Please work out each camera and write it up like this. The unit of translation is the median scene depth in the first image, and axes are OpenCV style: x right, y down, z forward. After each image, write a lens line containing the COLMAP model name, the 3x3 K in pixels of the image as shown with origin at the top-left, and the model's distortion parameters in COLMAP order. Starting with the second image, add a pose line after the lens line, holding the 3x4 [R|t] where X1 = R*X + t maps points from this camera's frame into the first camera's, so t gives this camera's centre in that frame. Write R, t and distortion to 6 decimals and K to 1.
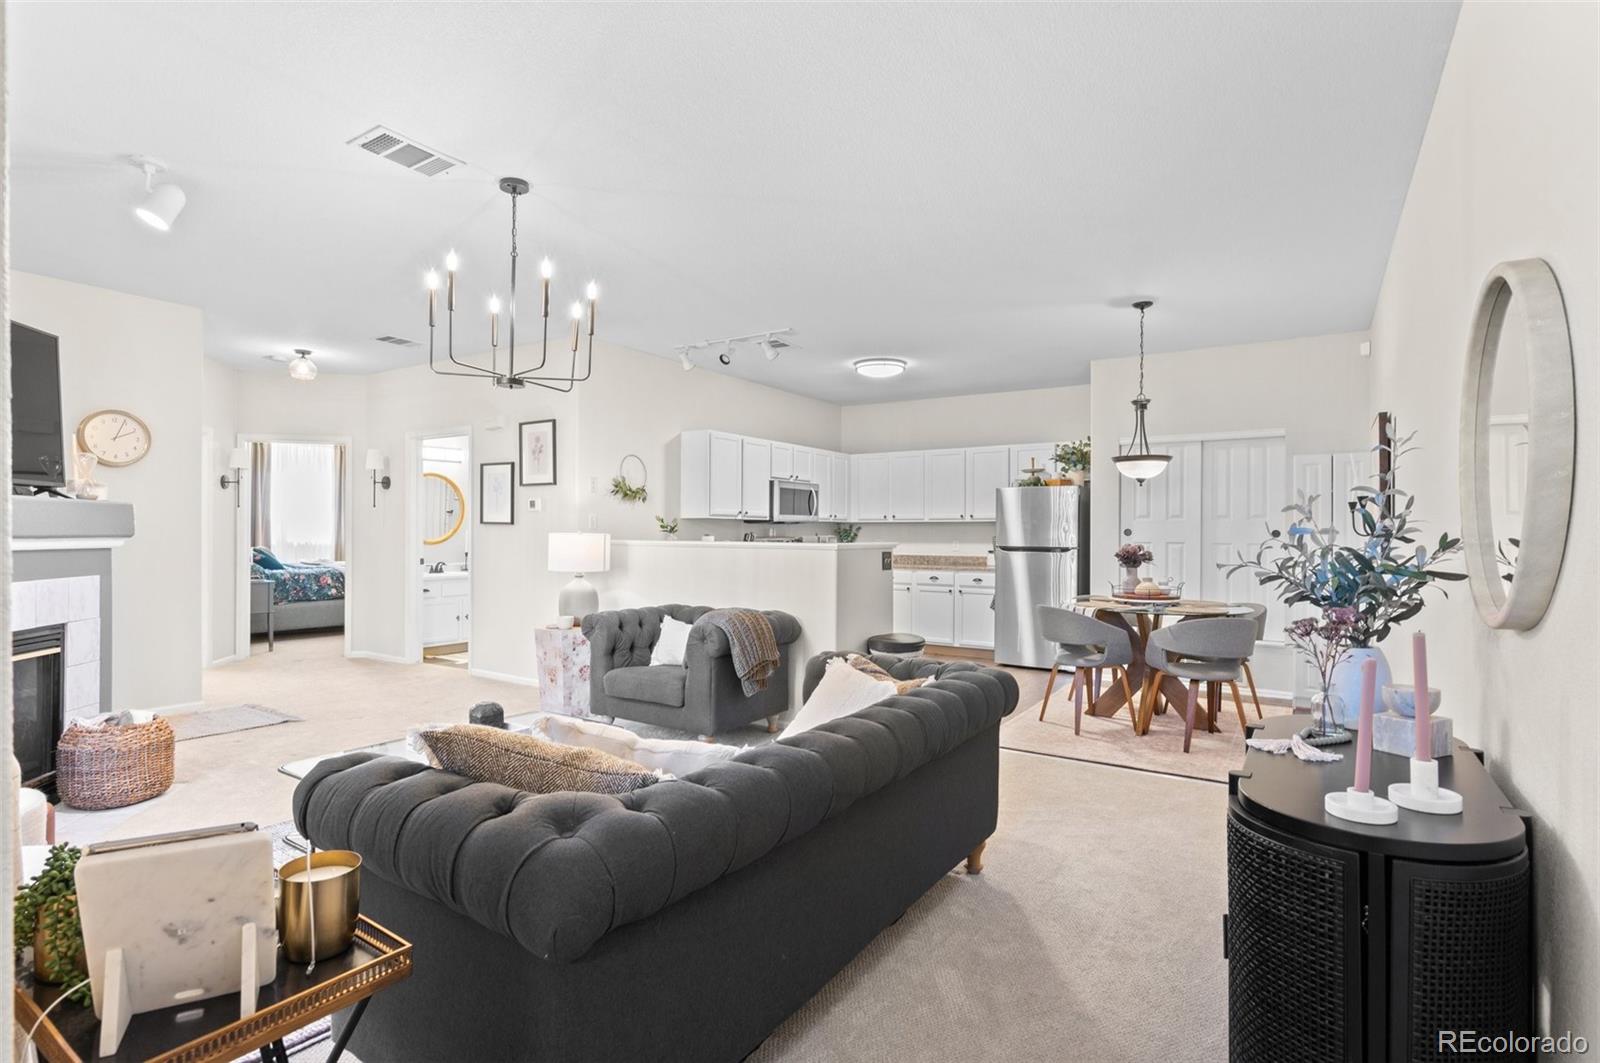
lens RADIAL K [[791.3, 0, 791.4], [0, 791.3, 532.9], [0, 0, 1]] dist [0.000184, -0.000379]
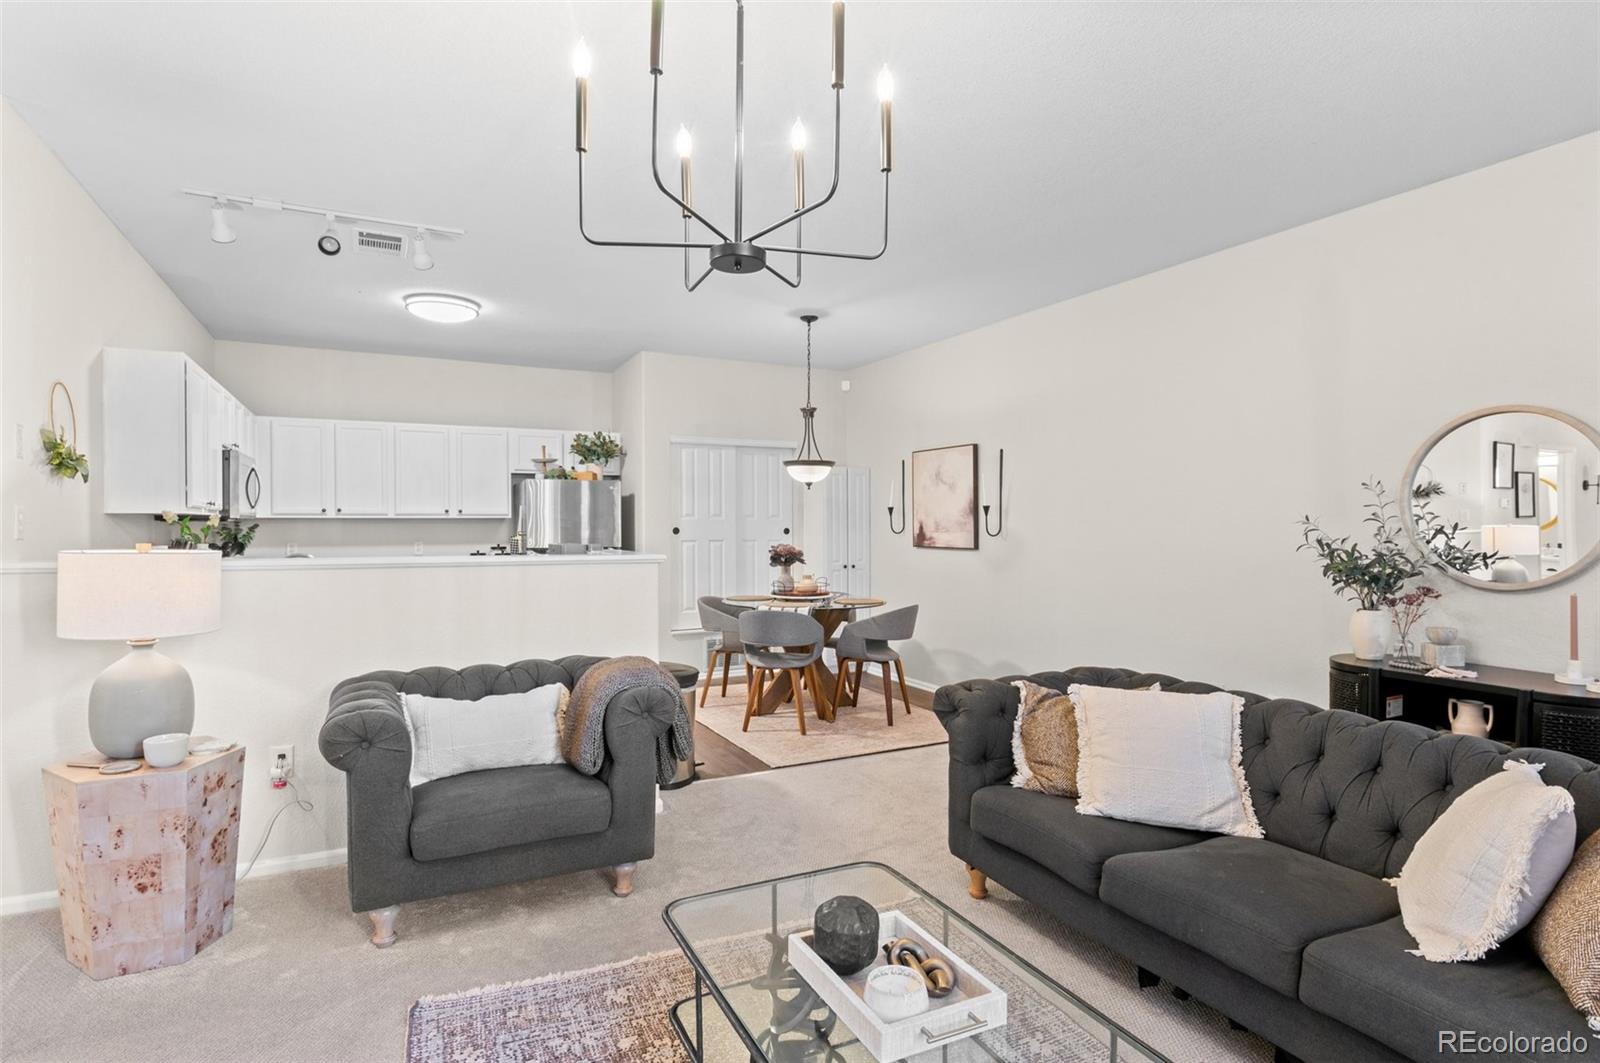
lens RADIAL K [[816.2, 0, 795.7], [0, 816.2, 536.2], [0, 0, 1]] dist [-0.019971, -0.000743]
pose [[0.492163, -0.017109, 0.870335, -0.378888], [0.002205, 0.999828, 0.018408, -0.012162], [-0.870500, -0.007140, 0.492116, 0.347198]]
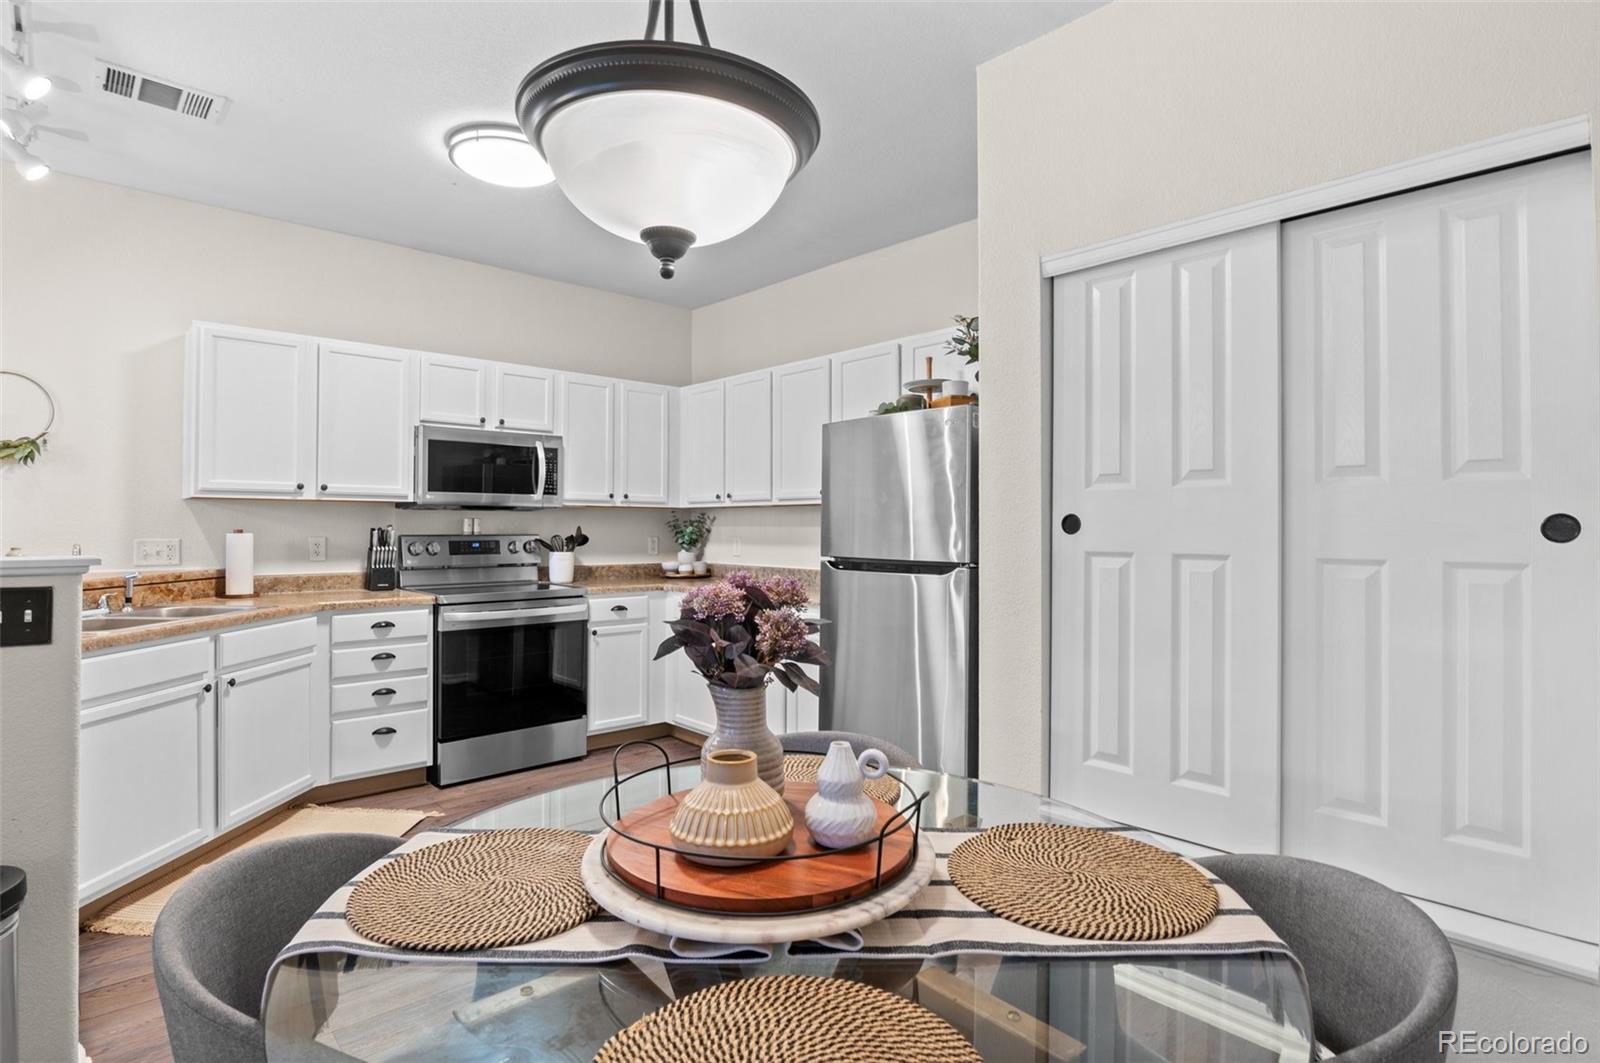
lens RADIAL K [[809.1, 0, 788.7], [0, 809.1, 521.4], [0, 0, 1]] dist [-0.017841, -0.000727]
pose [[0.968207, -0.002801, -0.250135, 0.377753], [0.001117, 0.999976, -0.006872, 0.000401], [0.250148, 0.006374, 0.968187, 0.597196]]
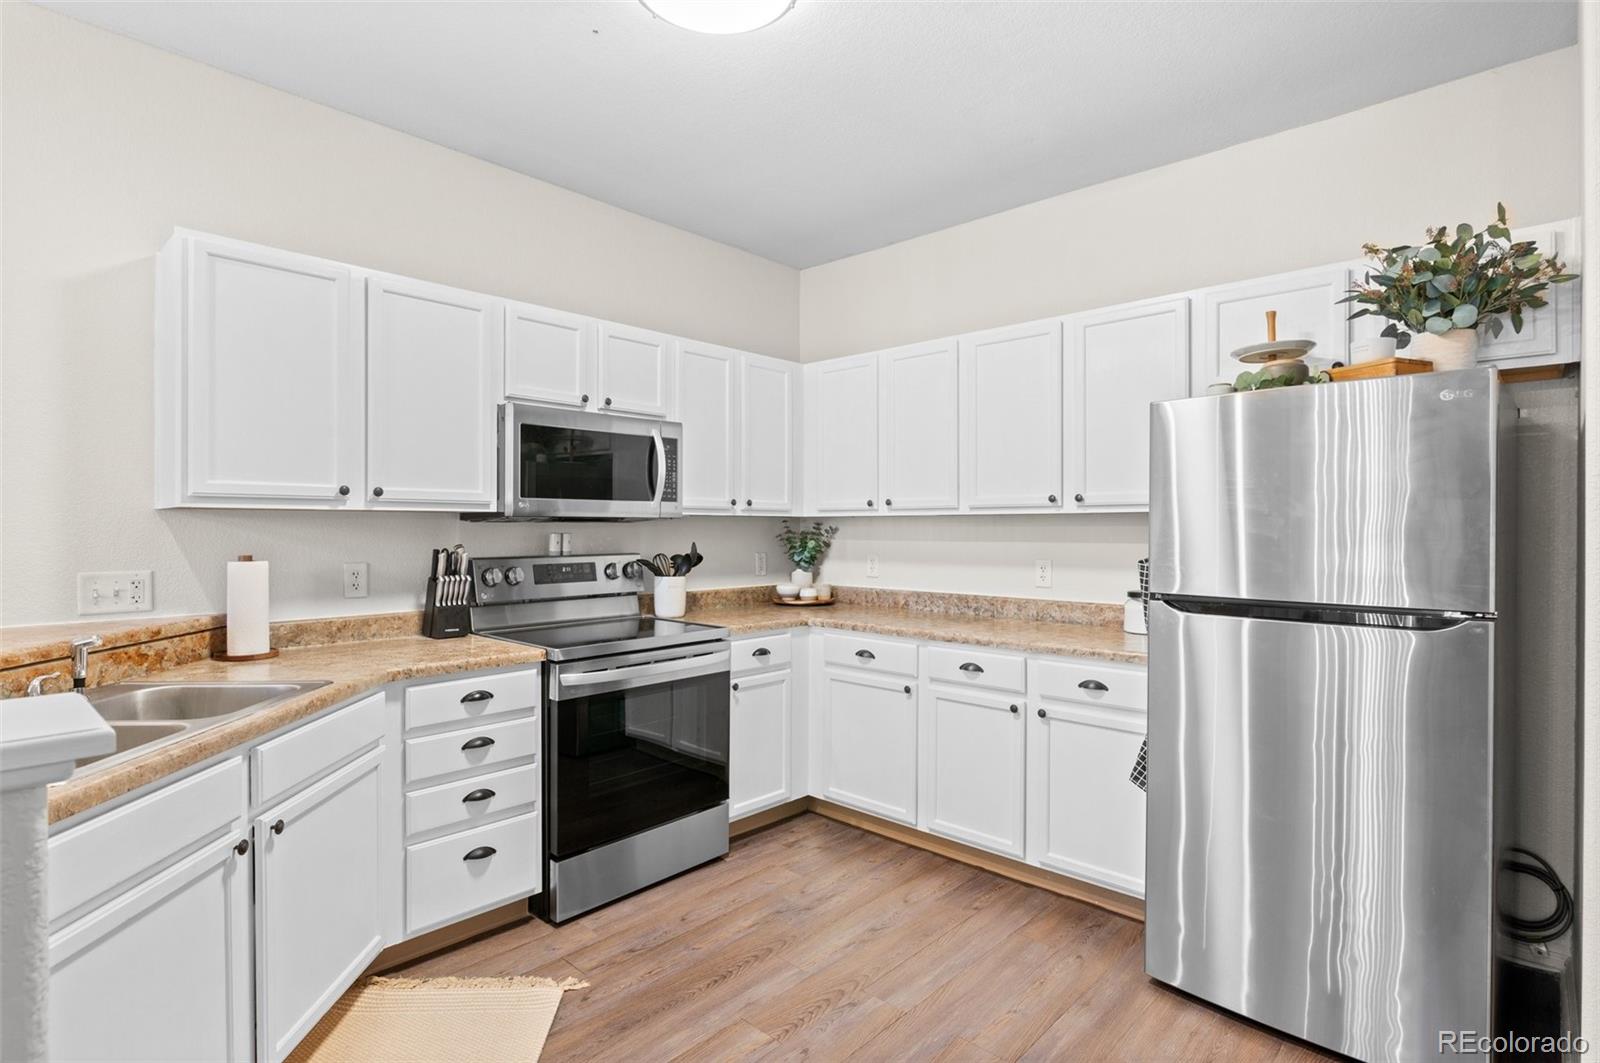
lens RADIAL K [[796.1, 0, 790.4], [0, 796.1, 532.1], [0, 0, 1]] dist [-0.005275, 0.000052]
pose [[0.985040, -0.002619, -0.172305, 0.186616], [0.003713, 0.999975, 0.006030, -0.009668], [0.172285, -0.006580, 0.985025, 0.719372]]
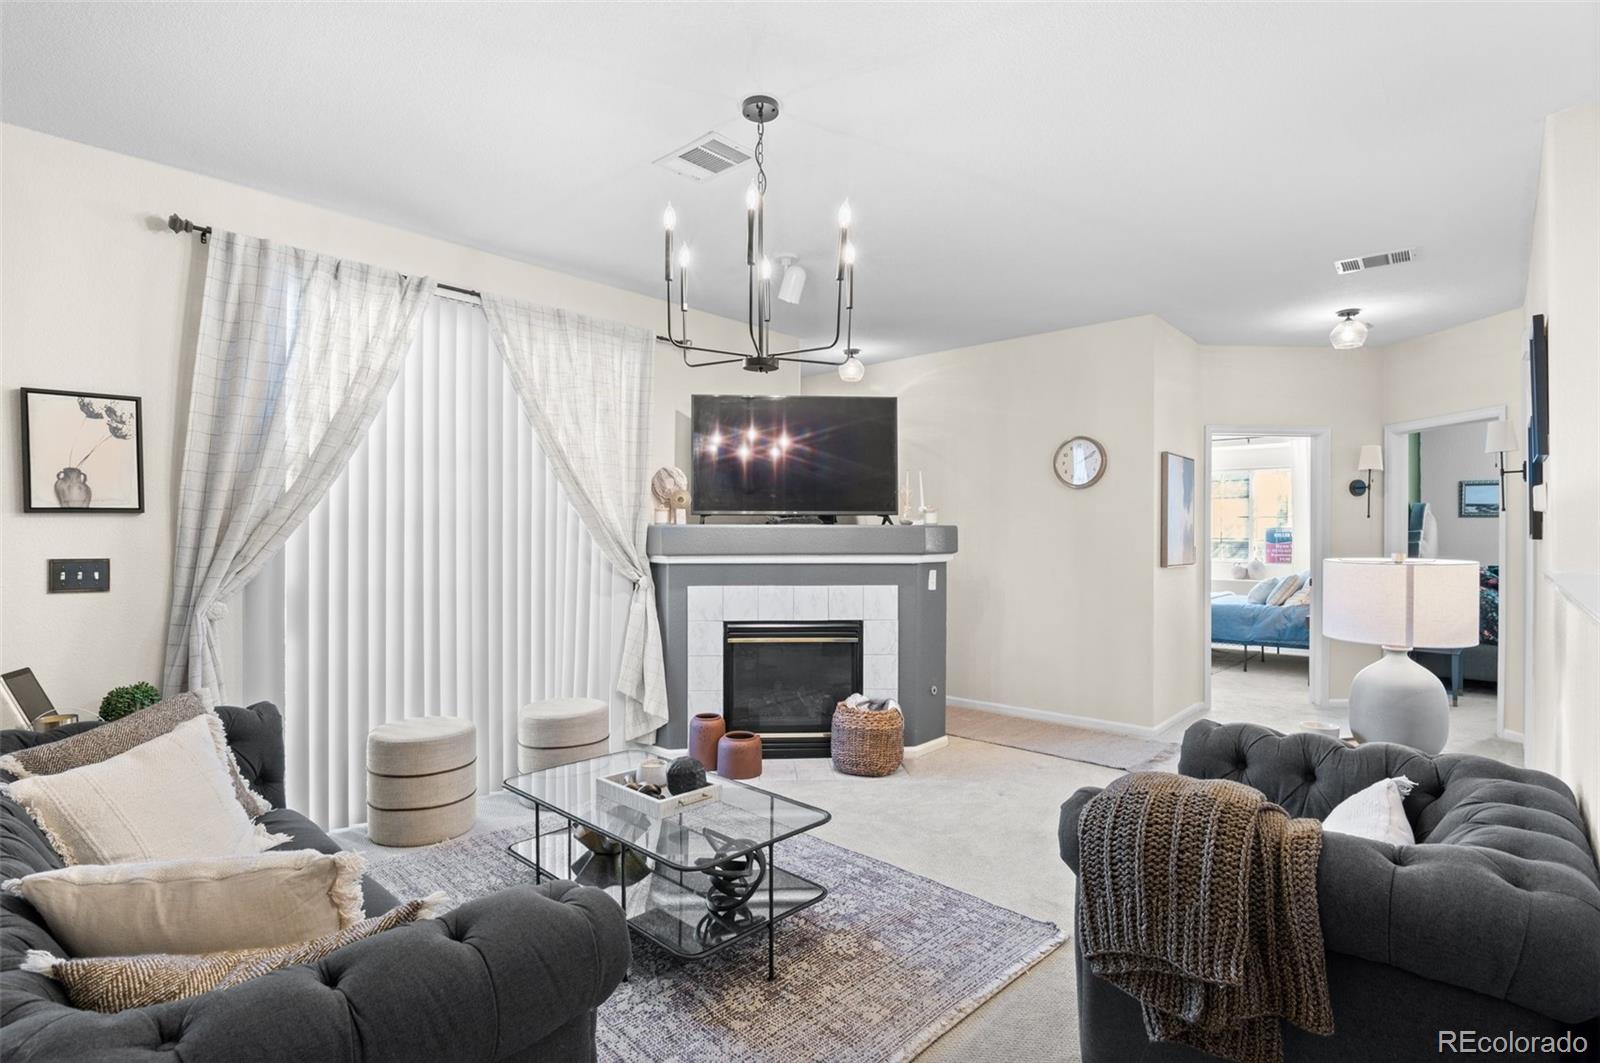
lens RADIAL K [[789.9, 0, 791.7], [0, 789.9, 537.0], [0, 0, 1]] dist [-0.021218, -0.000132]
pose [[-0.154628, -0.003750, -0.987966, 0.194117], [-0.001326, 0.999993, -0.003588, -0.009009], [0.987972, 0.000756, -0.154632, 0.556599]]
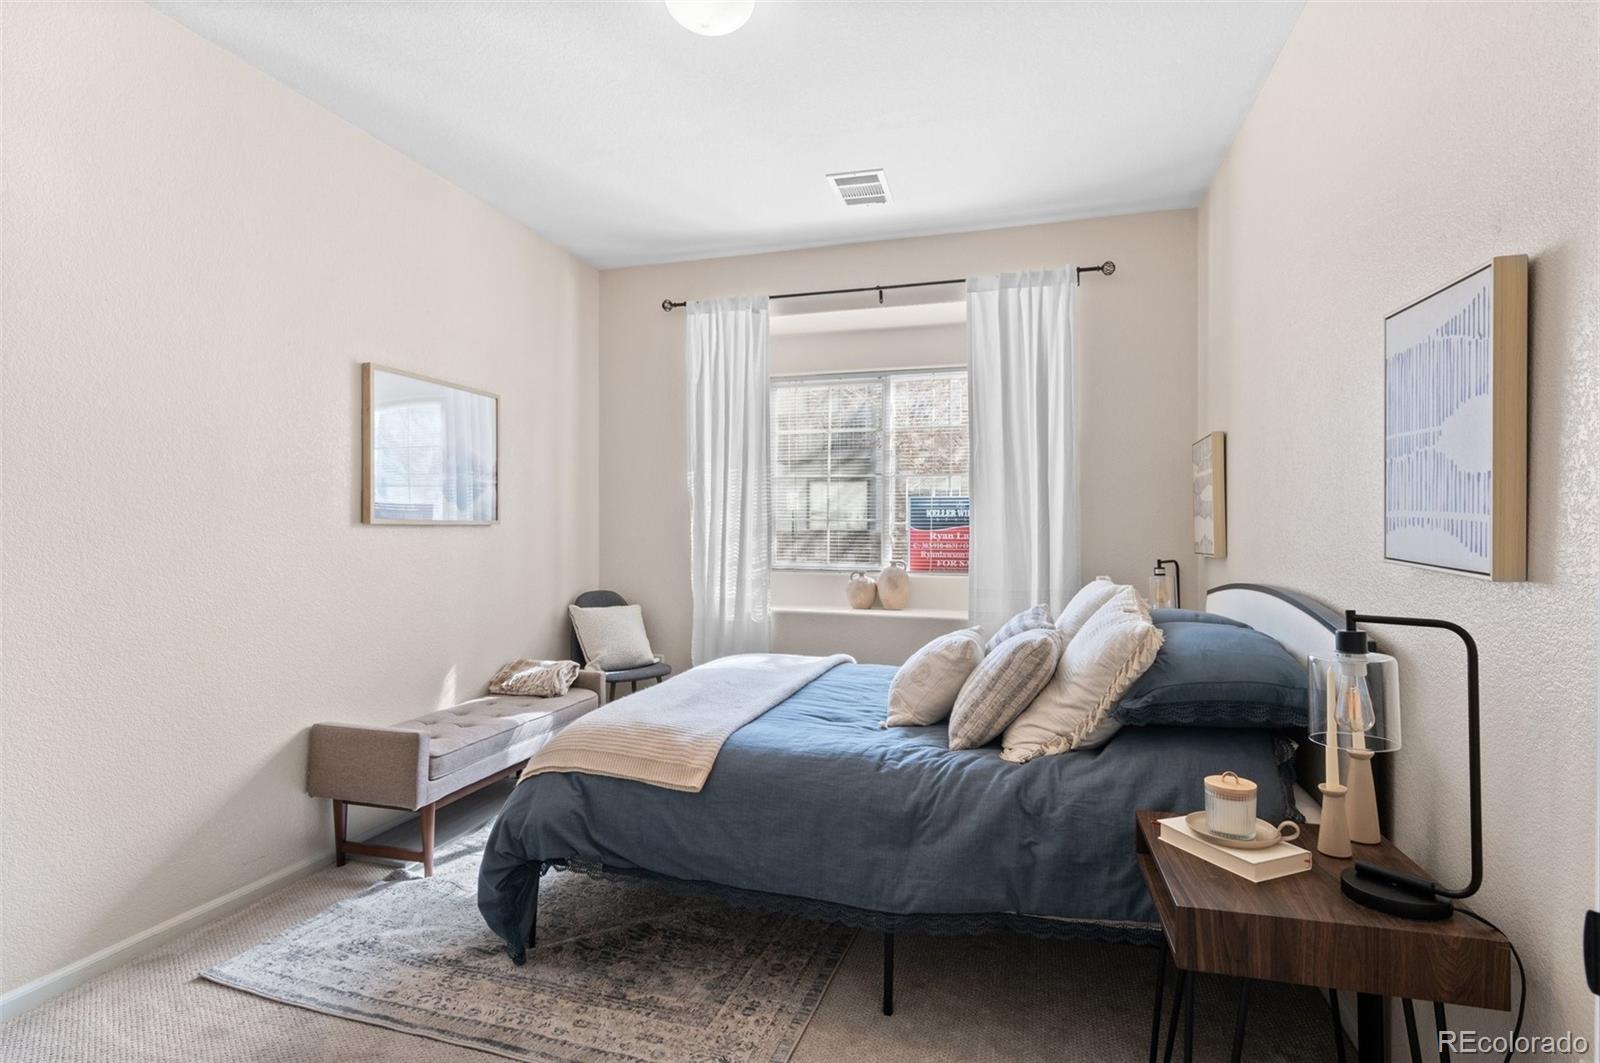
lens RADIAL K [[796.1, 0, 790.4], [0, 796.1, 532.1], [0, 0, 1]] dist [-0.005275, 0.000052]
pose [[0.273783, 0.001630, -0.961790, -0.697793], [0.001103, 0.999997, 0.002009, -0.003905], [0.961791, -0.001611, 0.273781, 0.893638]]
